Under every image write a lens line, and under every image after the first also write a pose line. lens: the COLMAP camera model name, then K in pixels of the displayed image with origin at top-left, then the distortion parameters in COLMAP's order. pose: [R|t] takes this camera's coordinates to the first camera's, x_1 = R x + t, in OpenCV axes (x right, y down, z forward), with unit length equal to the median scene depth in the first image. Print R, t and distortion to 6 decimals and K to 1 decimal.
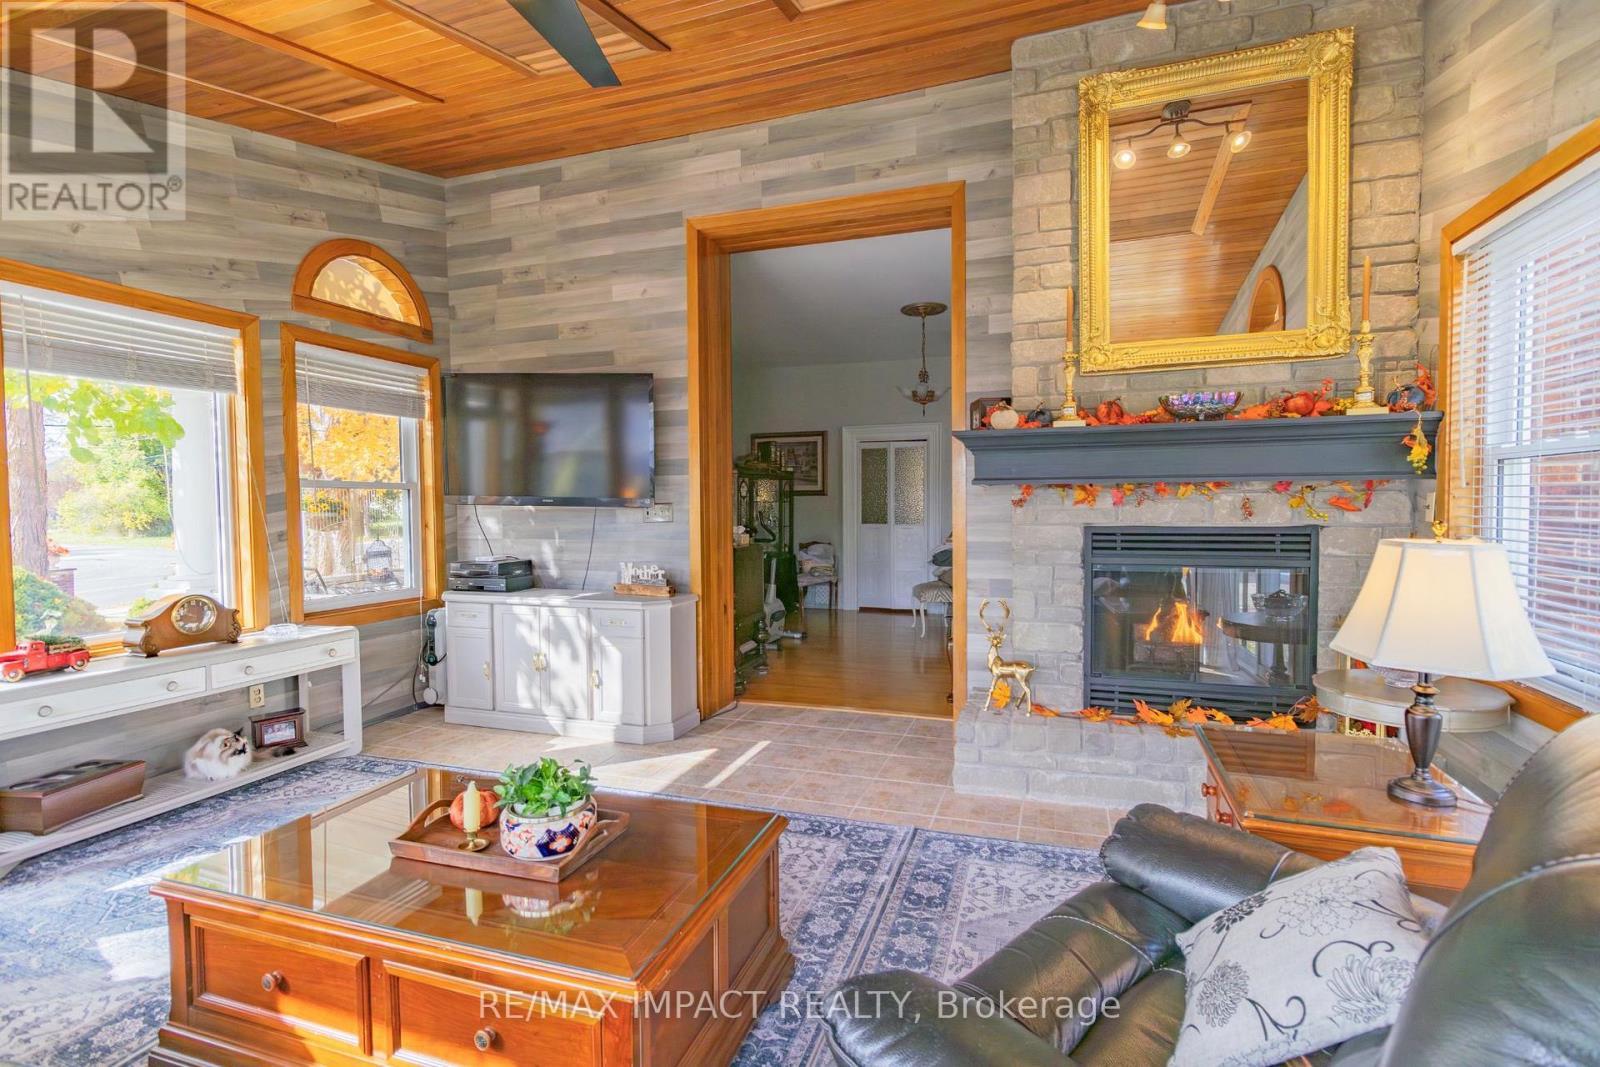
lens RADIAL K [[743.2, 0, 805.5], [0, 743.2, 531.8], [0, 0, 1]] dist [0.006616, -0.000988]
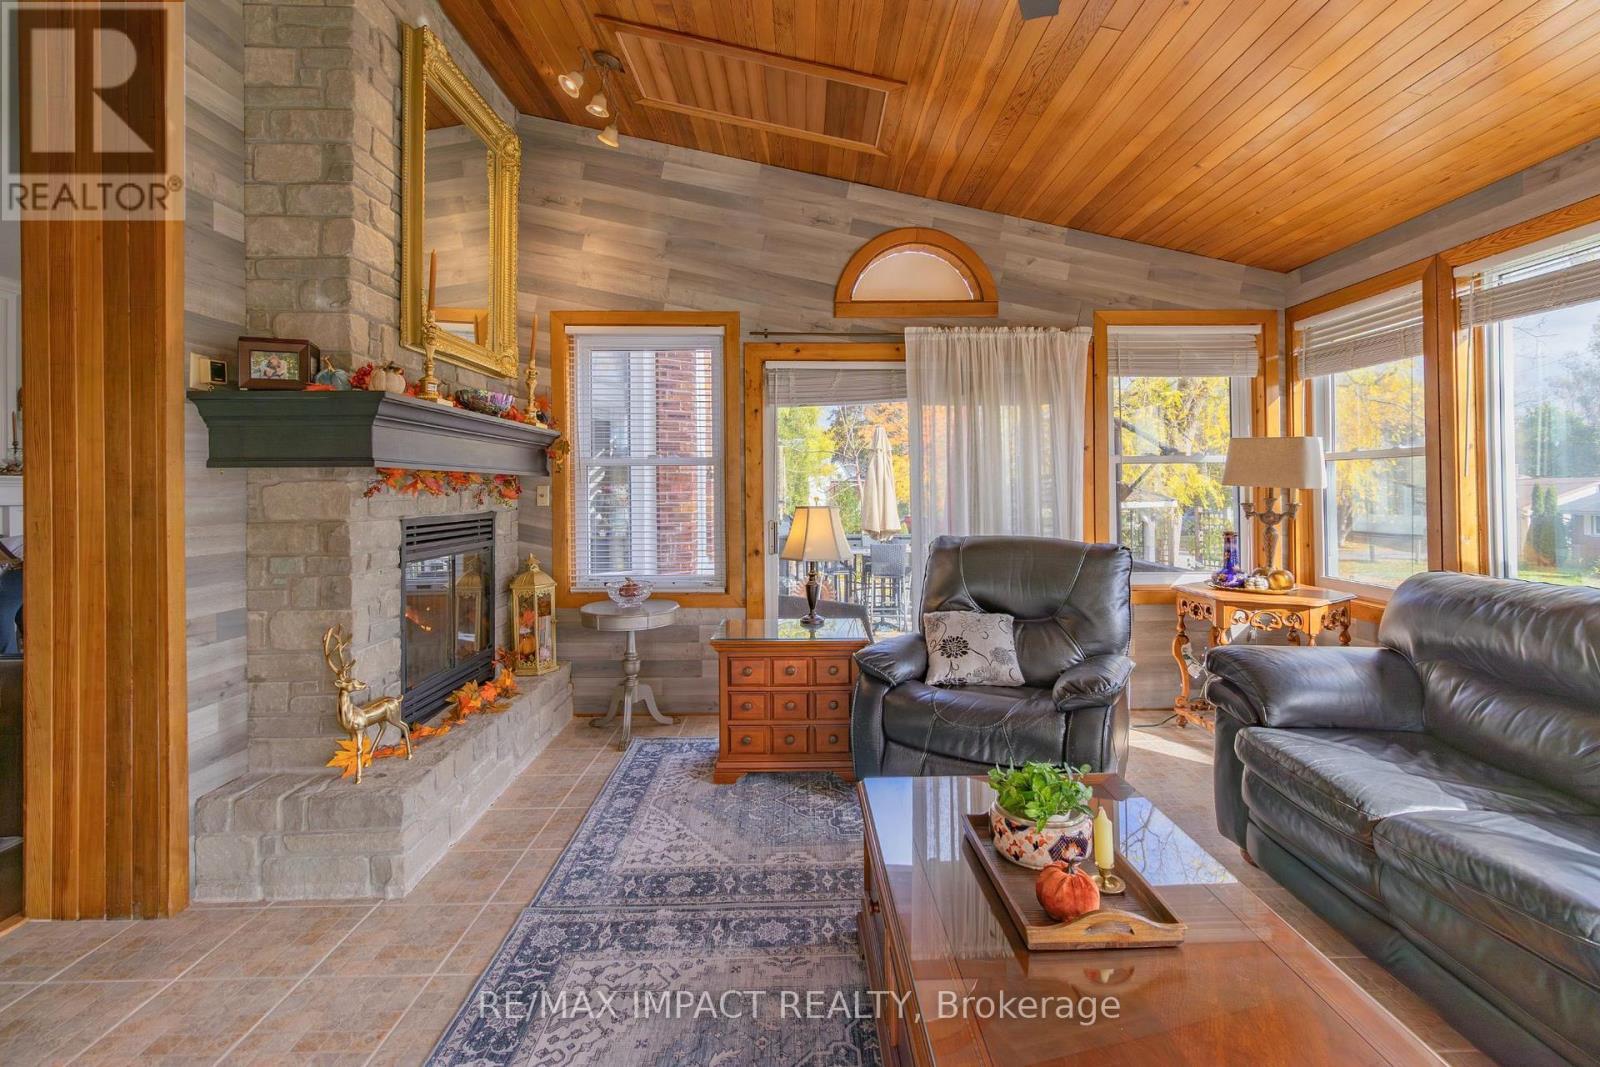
lens RADIAL K [[743.2, 0, 826.1], [0, 743.2, 487.1], [0, 0, 1]] dist [0.006616, -0.000988]
pose [[-0.356239, 0.016037, 0.934257, -0.781650], [0.049291, 0.998783, 0.001651, -0.028720], [-0.933094, 0.046639, -0.356596, 1.093136]]
